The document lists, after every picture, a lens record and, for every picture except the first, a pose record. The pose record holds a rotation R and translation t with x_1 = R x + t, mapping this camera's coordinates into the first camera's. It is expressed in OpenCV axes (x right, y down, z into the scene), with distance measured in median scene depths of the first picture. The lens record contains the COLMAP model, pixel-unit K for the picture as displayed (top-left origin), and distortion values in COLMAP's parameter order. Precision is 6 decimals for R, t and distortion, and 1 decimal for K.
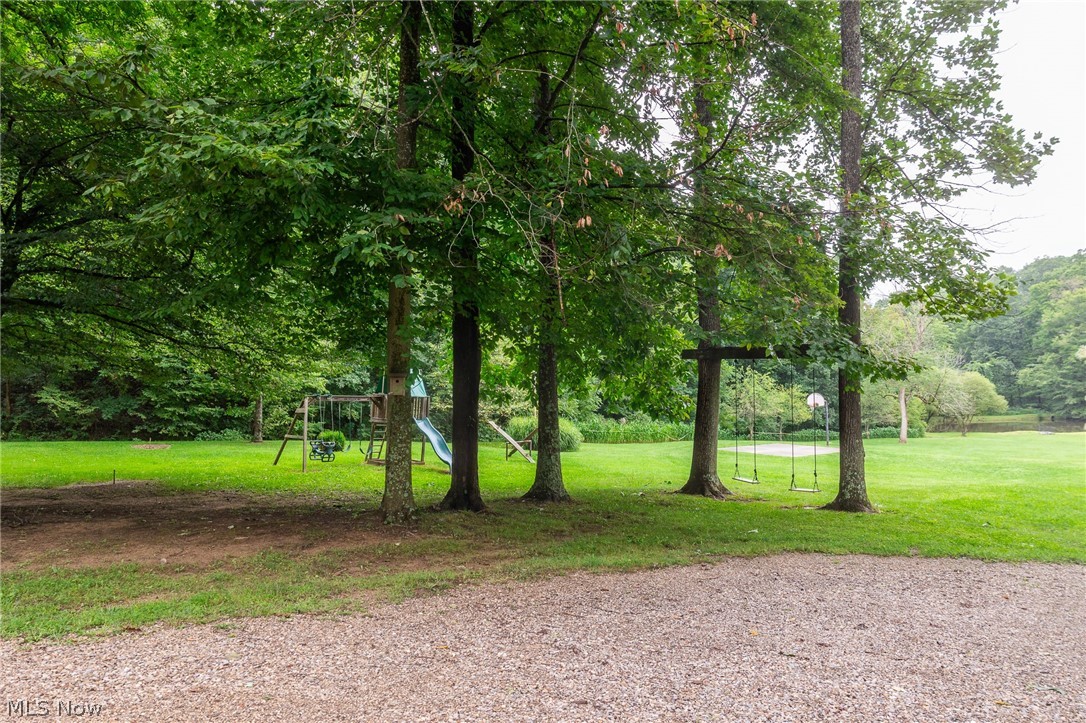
lens RADIAL K [[718.6, 0, 533.9], [0, 718.6, 365.3], [0, 0, 1]] dist [-0.004851, 0.002242]
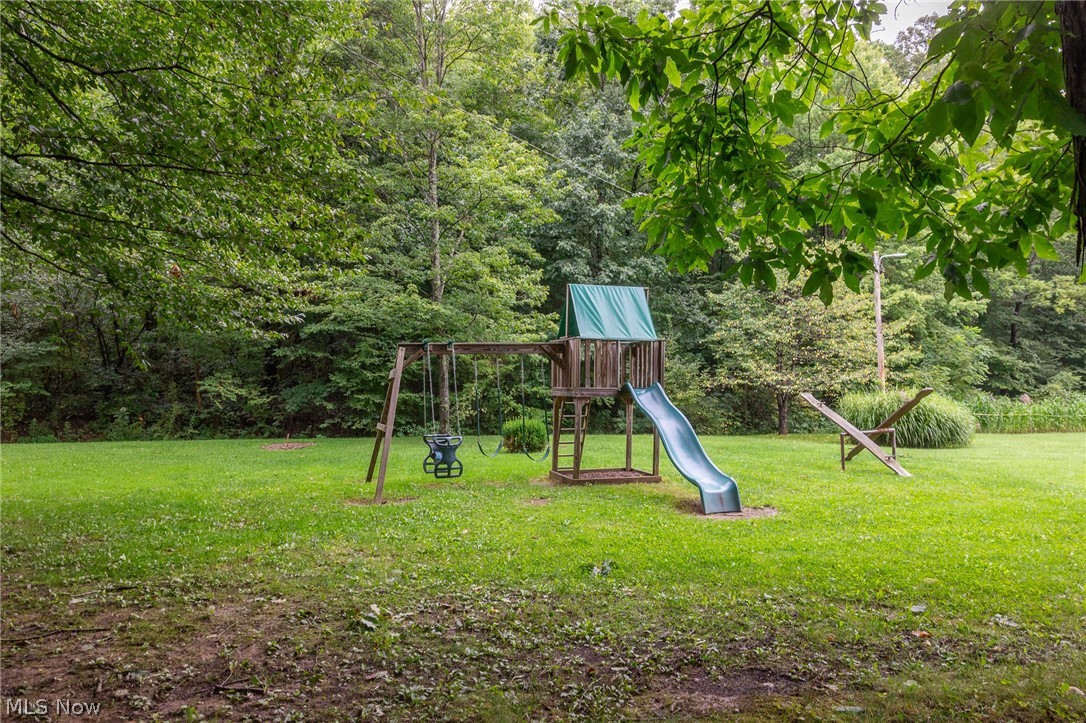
lens RADIAL K [[718.6, 0, 533.9], [0, 718.6, 365.3], [0, 0, 1]] dist [-0.004851, 0.002242]
pose [[0.908858, -0.052534, -0.413784, -0.019350], [0.056099, 0.998419, -0.003540, 0.041330], [0.413315, -0.019995, 0.910368, 0.379435]]
